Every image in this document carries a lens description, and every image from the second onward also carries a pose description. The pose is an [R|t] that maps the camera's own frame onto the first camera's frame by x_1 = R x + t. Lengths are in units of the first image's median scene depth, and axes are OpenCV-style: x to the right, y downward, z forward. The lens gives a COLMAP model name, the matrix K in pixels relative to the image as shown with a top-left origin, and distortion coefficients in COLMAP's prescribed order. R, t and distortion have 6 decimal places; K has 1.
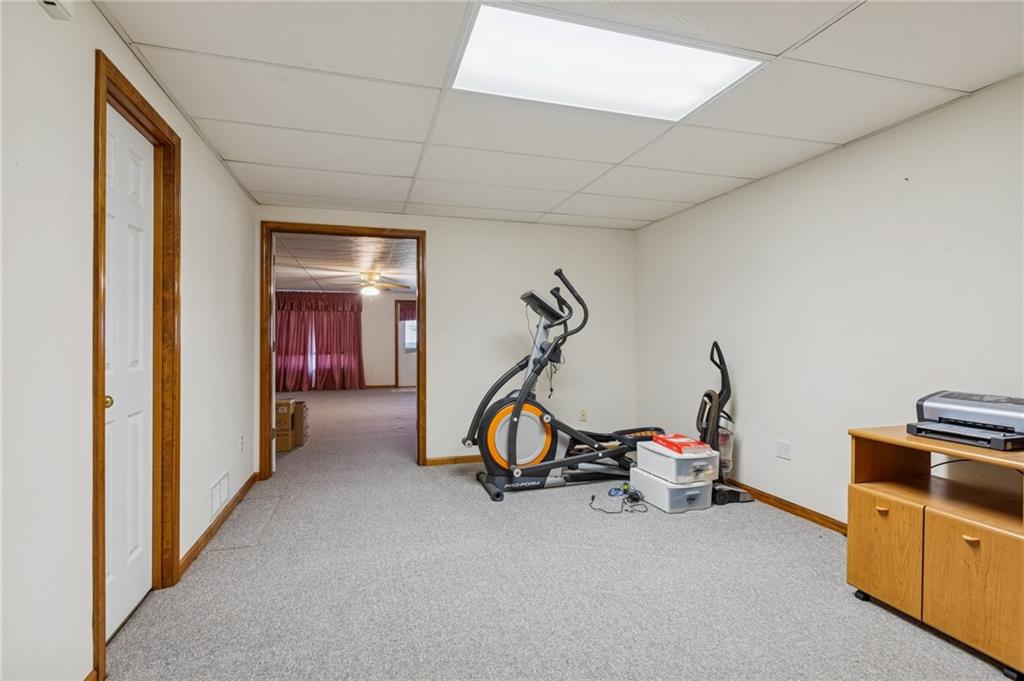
lens RADIAL K [[487.9, 0, 506.8], [0, 487.9, 344.2], [0, 0, 1]] dist [-0.000482, 0.000239]
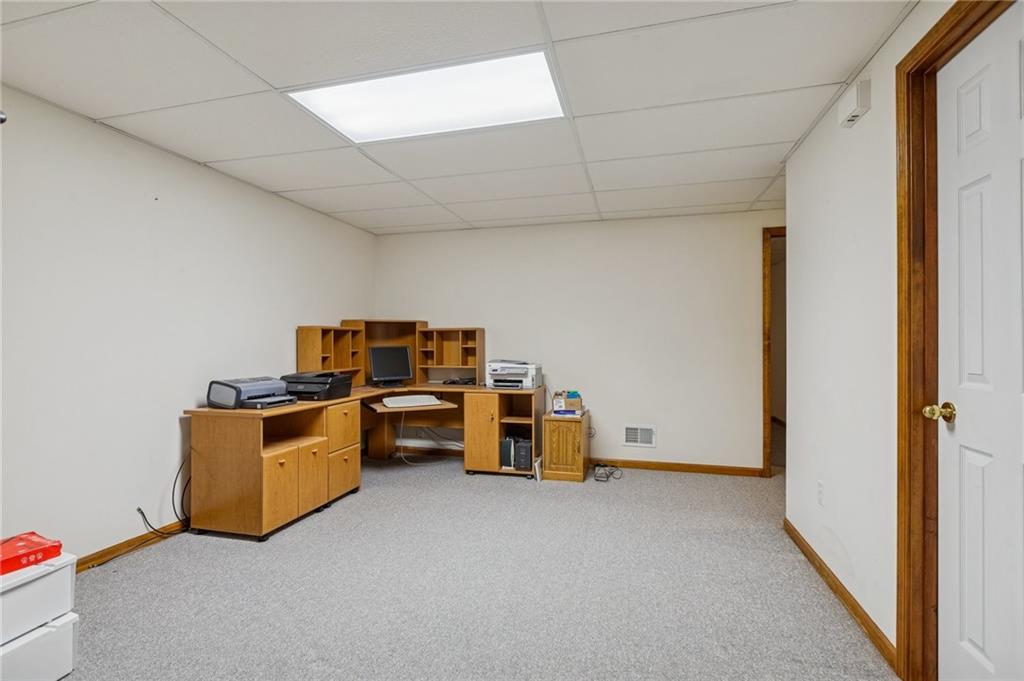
lens RADIAL K [[487.9, 0, 505.5], [0, 487.9, 337.0], [0, 0, 1]] dist [-0.000482, 0.000239]
pose [[-0.853320, 0.003154, 0.521379, -0.550005], [0.005813, 0.999977, 0.003465, -0.028007], [-0.521356, 0.005987, -0.853318, 1.920645]]
